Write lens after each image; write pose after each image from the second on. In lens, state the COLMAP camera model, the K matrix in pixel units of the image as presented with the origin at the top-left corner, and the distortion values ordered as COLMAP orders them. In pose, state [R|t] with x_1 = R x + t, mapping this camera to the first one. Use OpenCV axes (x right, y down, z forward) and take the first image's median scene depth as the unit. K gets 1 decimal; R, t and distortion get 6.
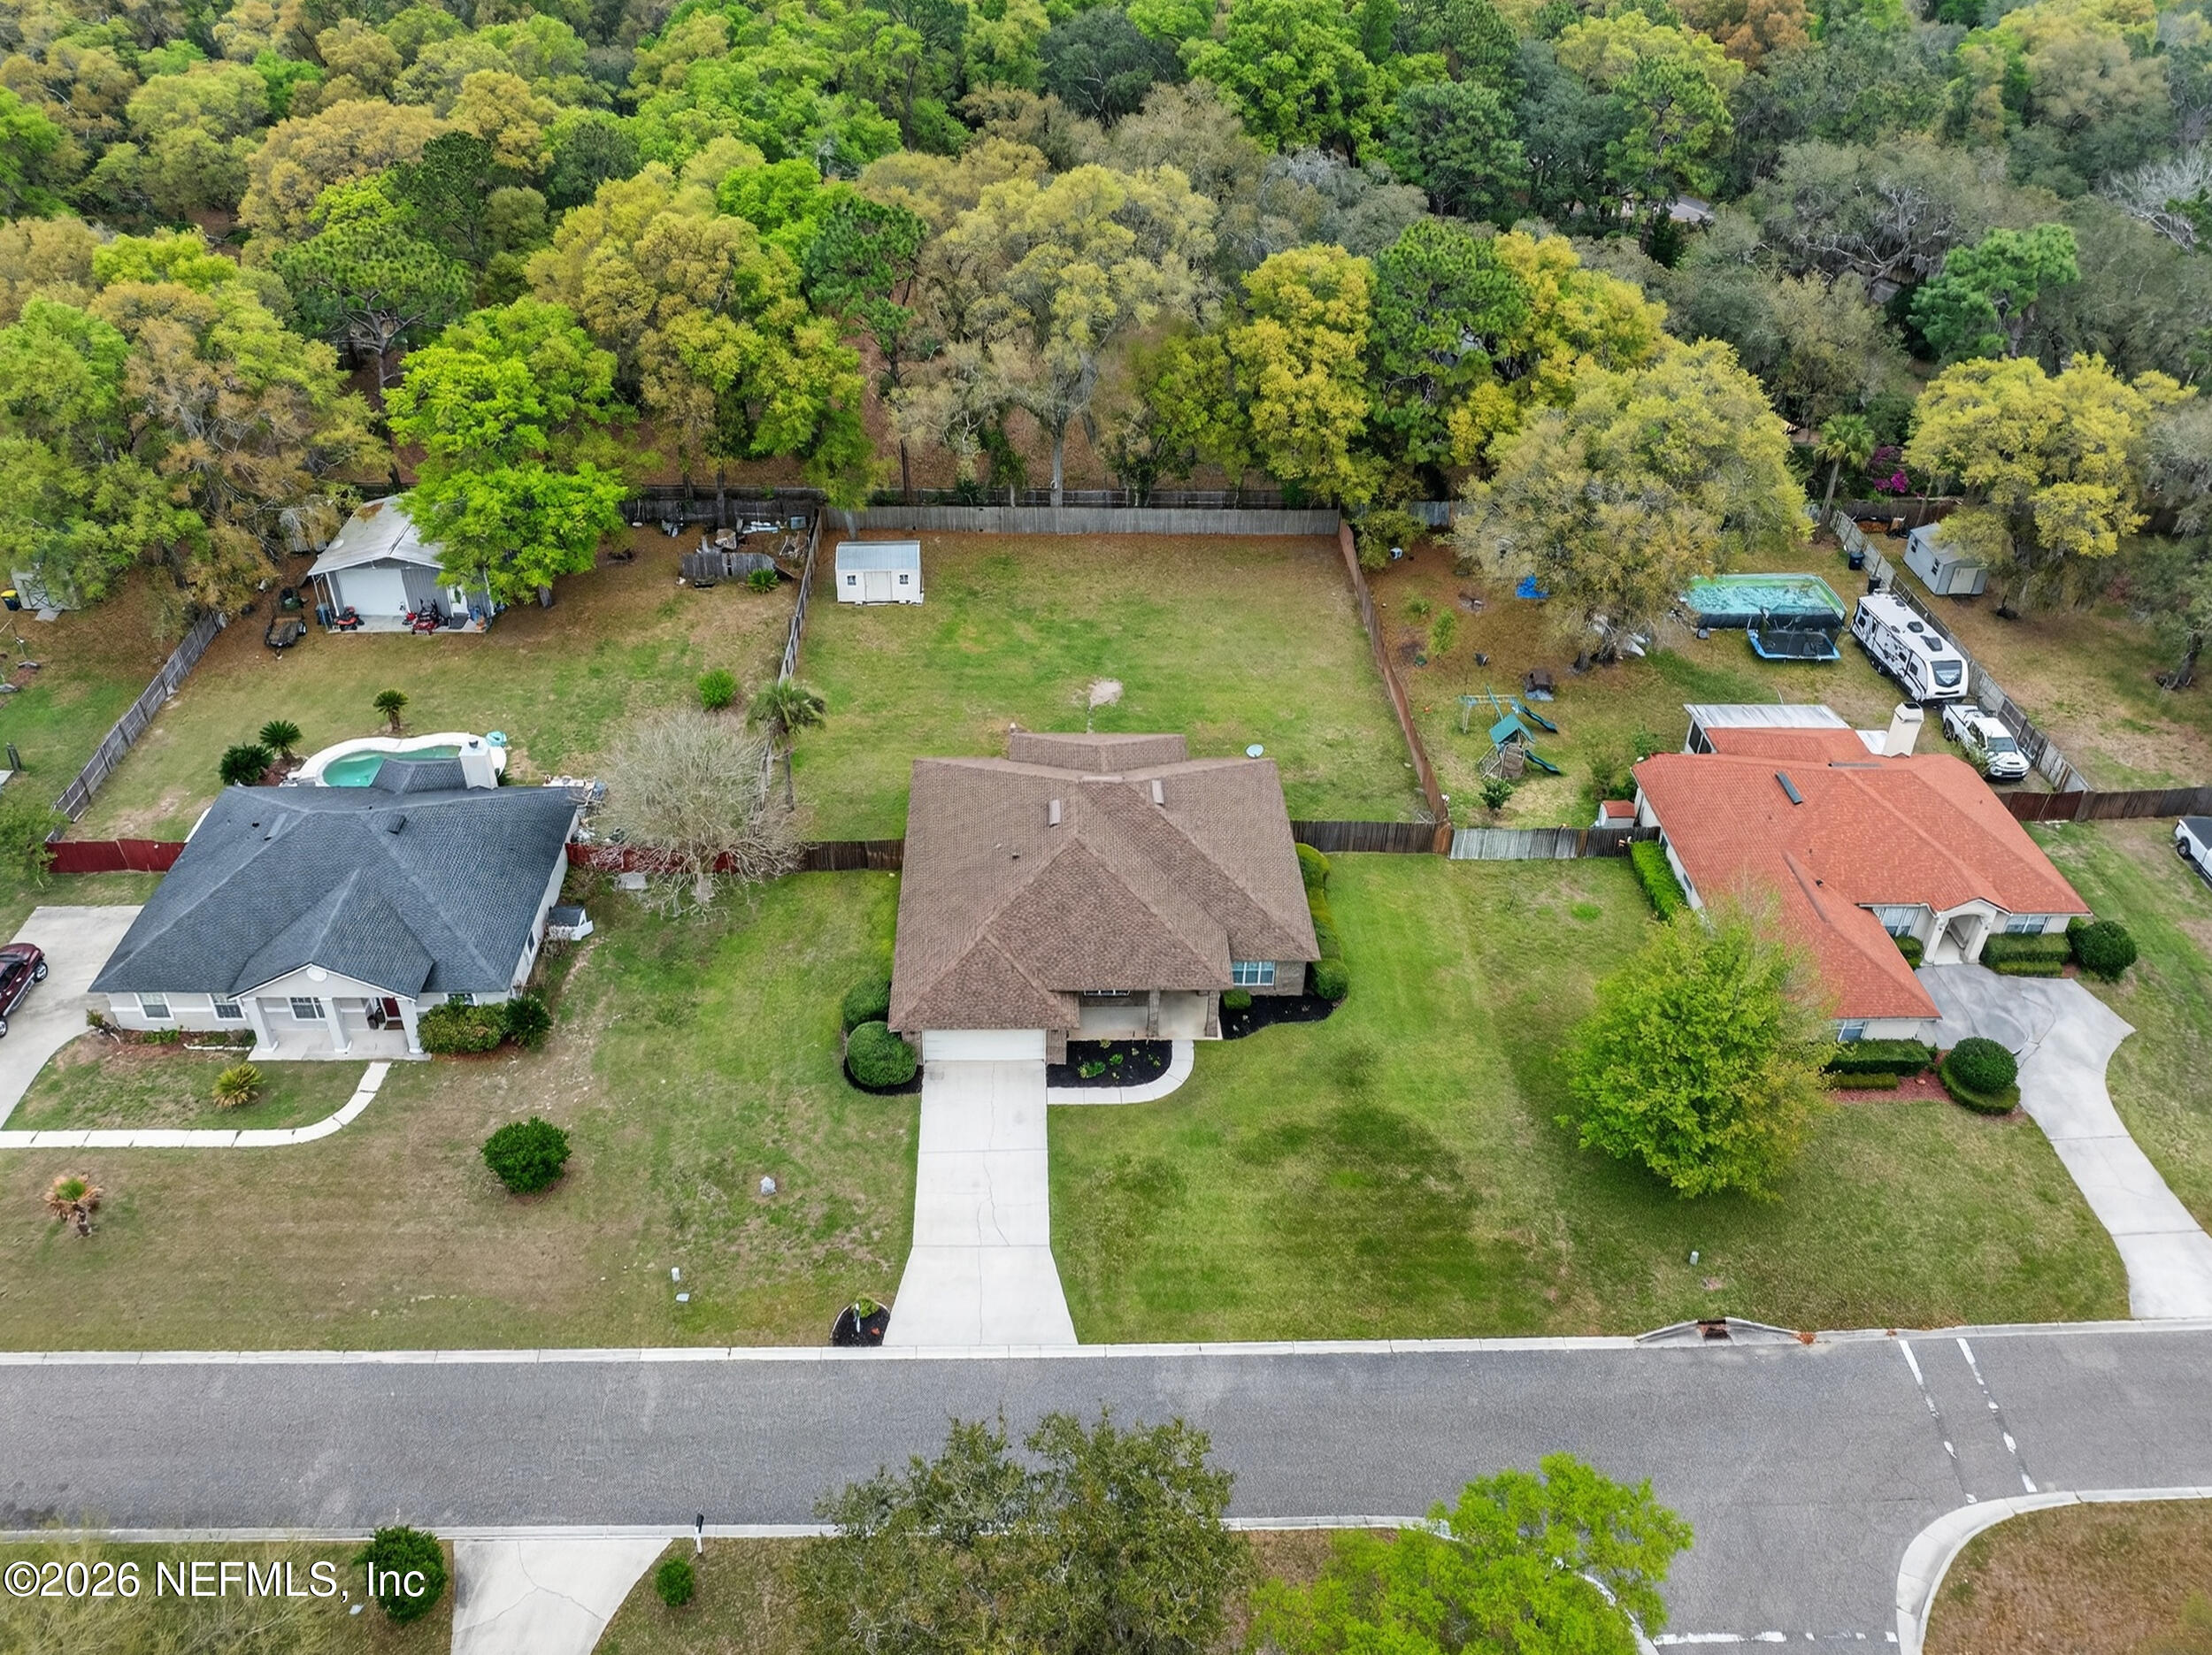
lens RADIAL K [[1582.4, 0, 1106.0], [0, 1582.4, 827.5], [0, 0, 1]] dist [-0.032829, -0.002476]
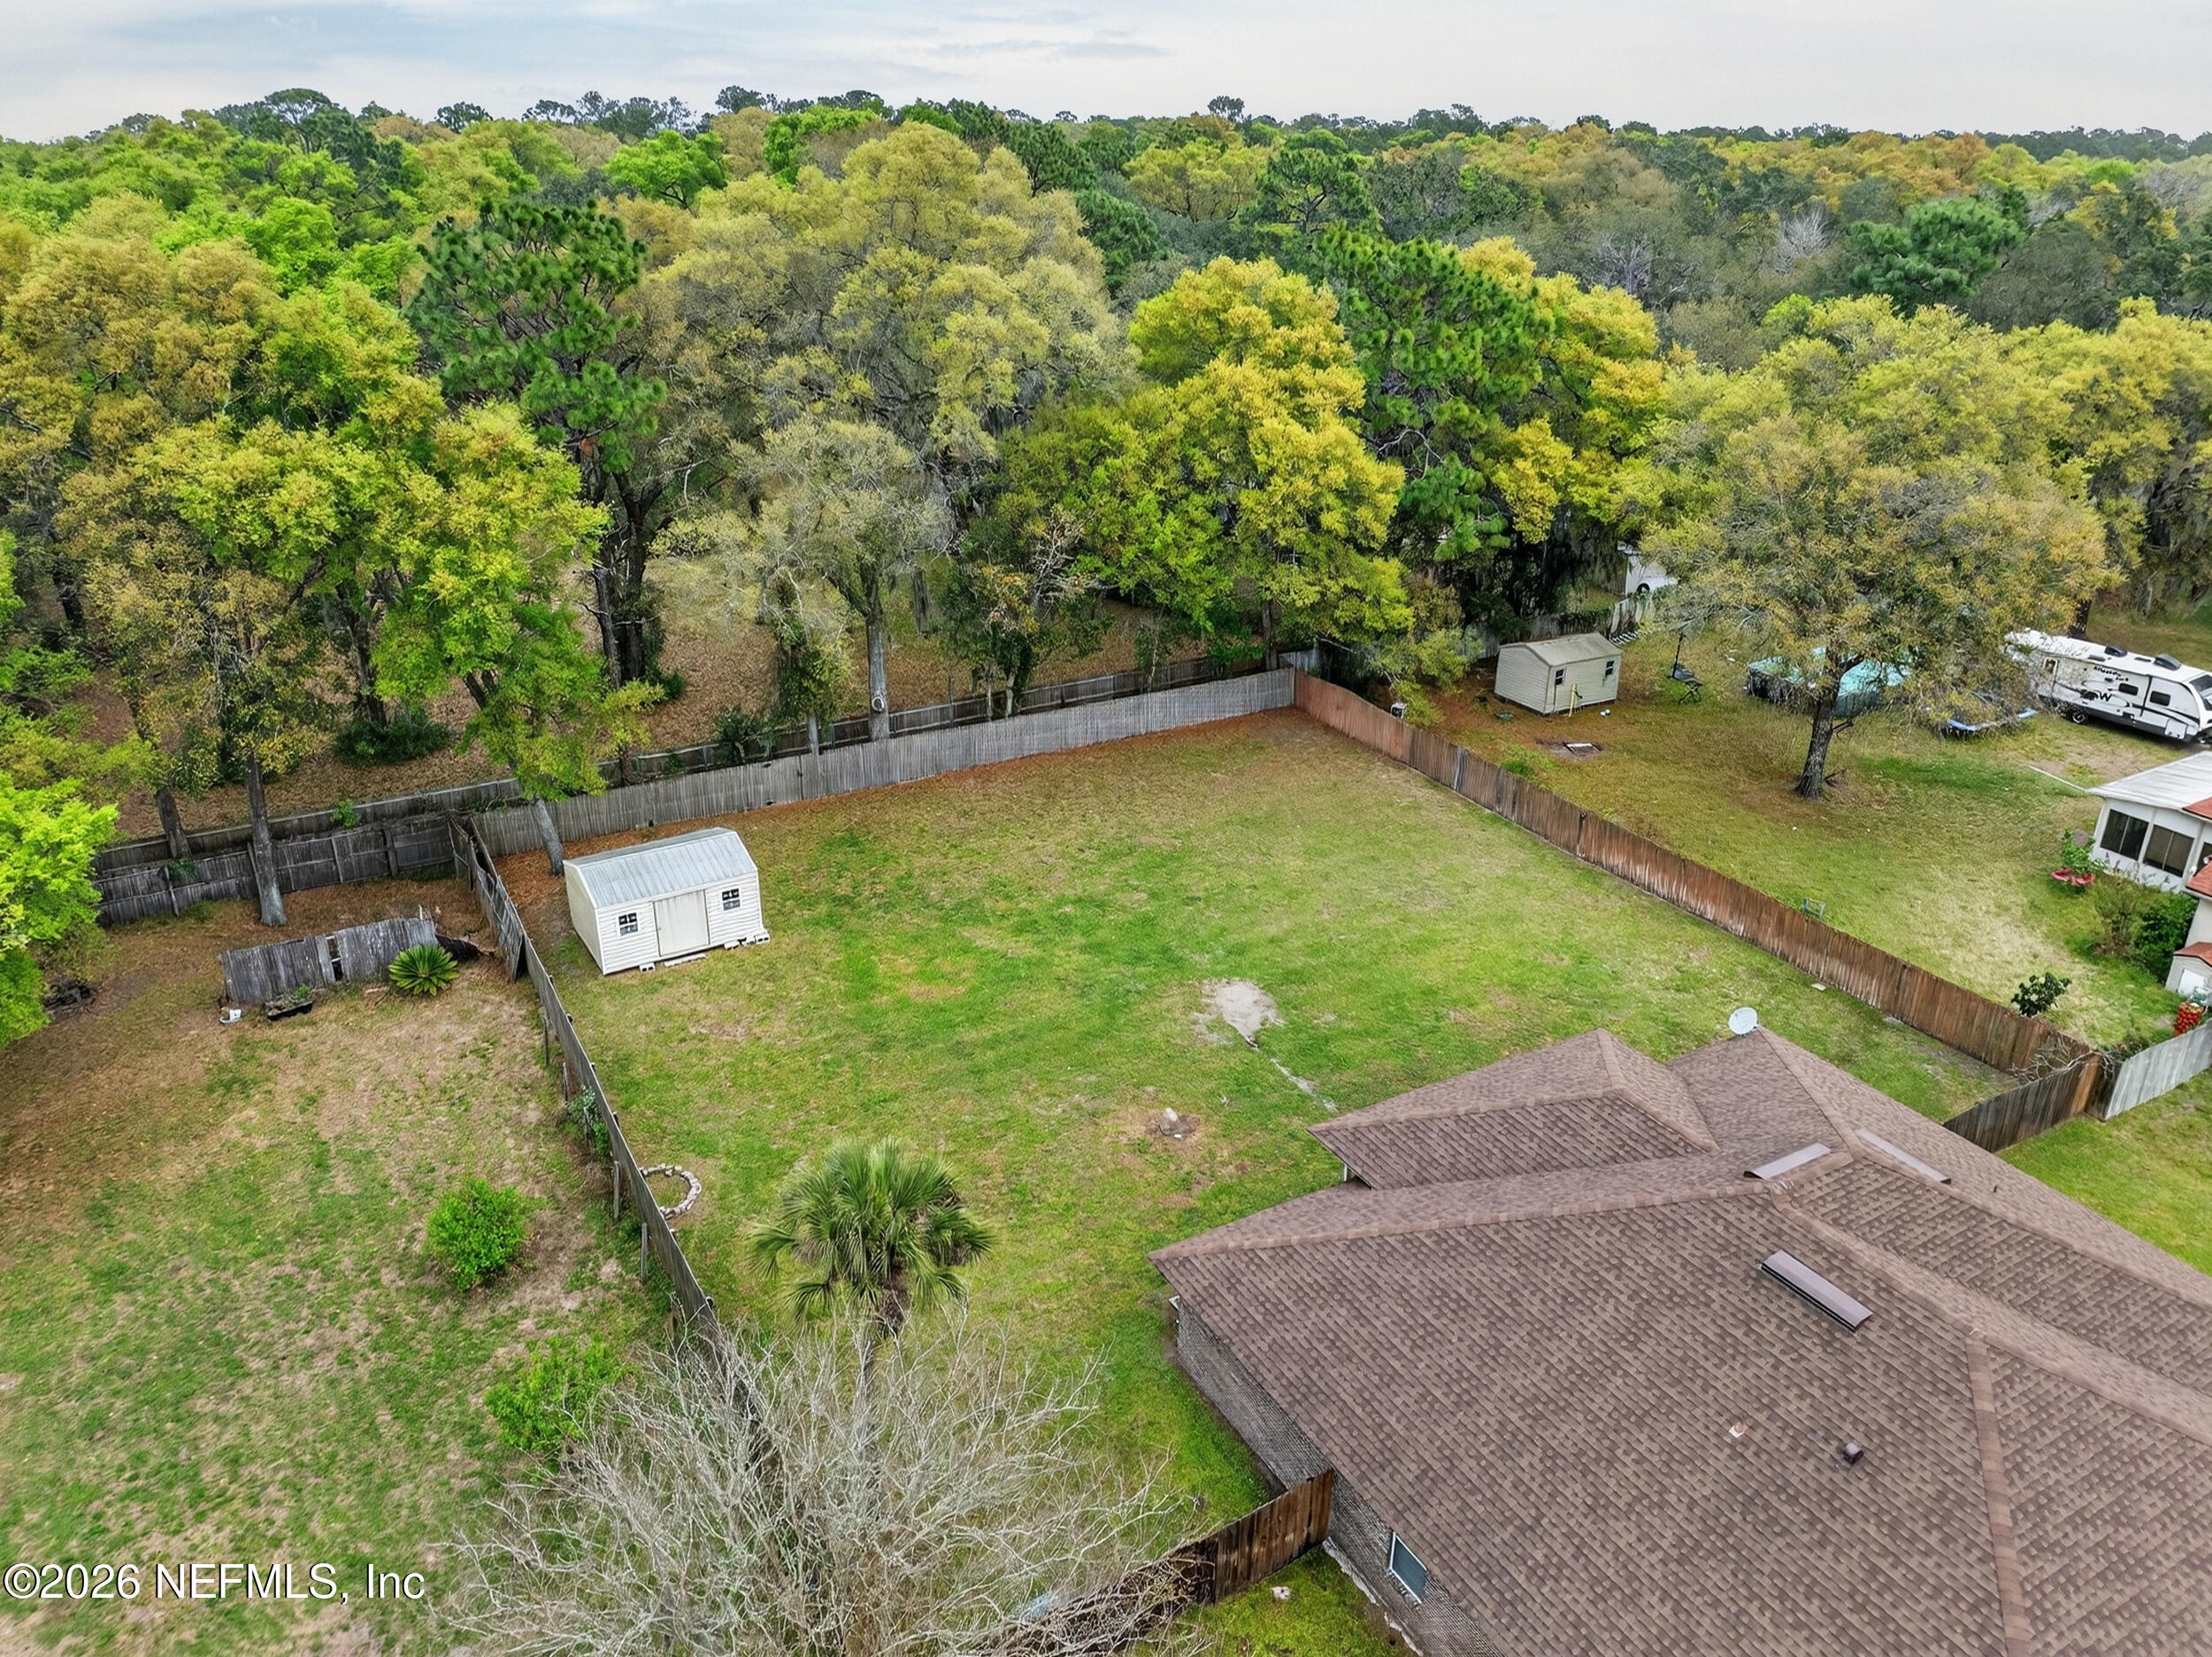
lens RADIAL K [[1545.2, 0, 1109.4], [0, 1545.2, 867.3], [0, 0, 1]] dist [-0.024108, -0.000594]
pose [[0.888677, -0.213660, 0.405713, -0.237503], [0.278422, 0.954456, -0.107214, -0.086652], [-0.364328, 0.208238, 0.907691, 0.544943]]
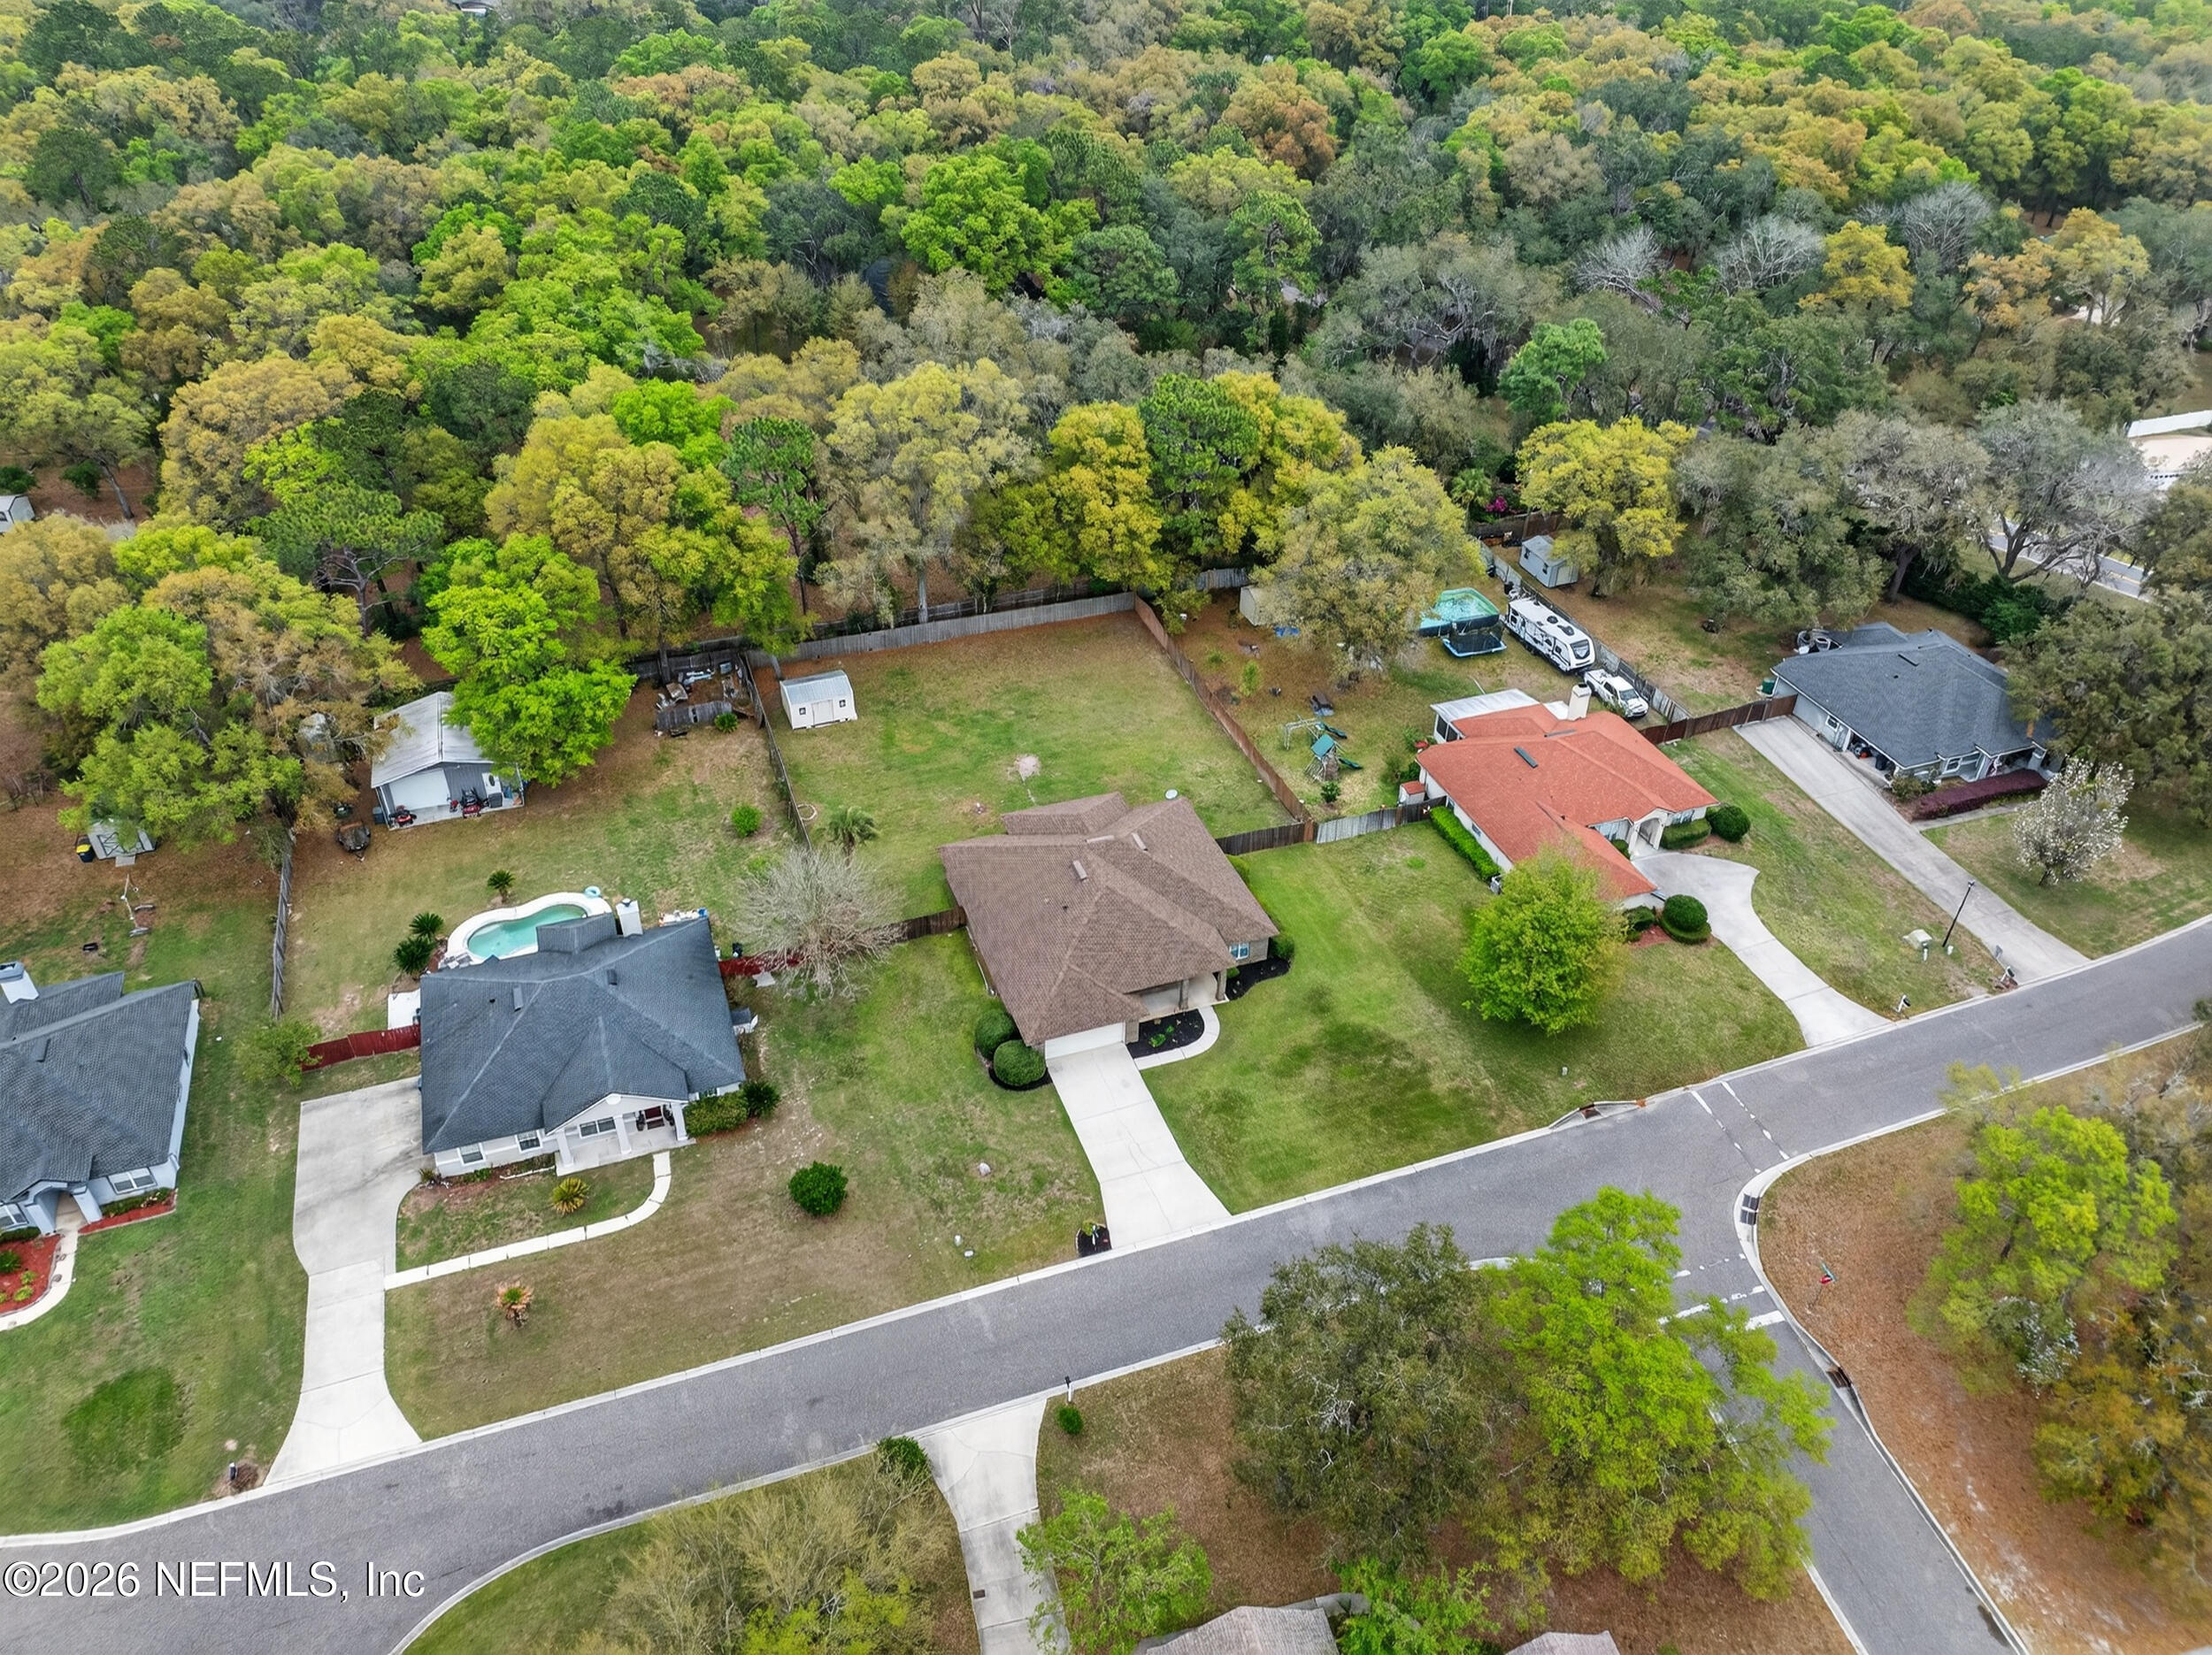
lens RADIAL K [[1427.9, 0, 1067.7], [0, 1427.9, 837.3], [0, 0, 1]] dist [-0.021769, -0.001173]
pose [[0.957162, -0.191199, 0.217447, -0.245281], [0.184216, 0.981502, 0.052139, -0.083364], [-0.223394, -0.009848, 0.974679, -0.192989]]
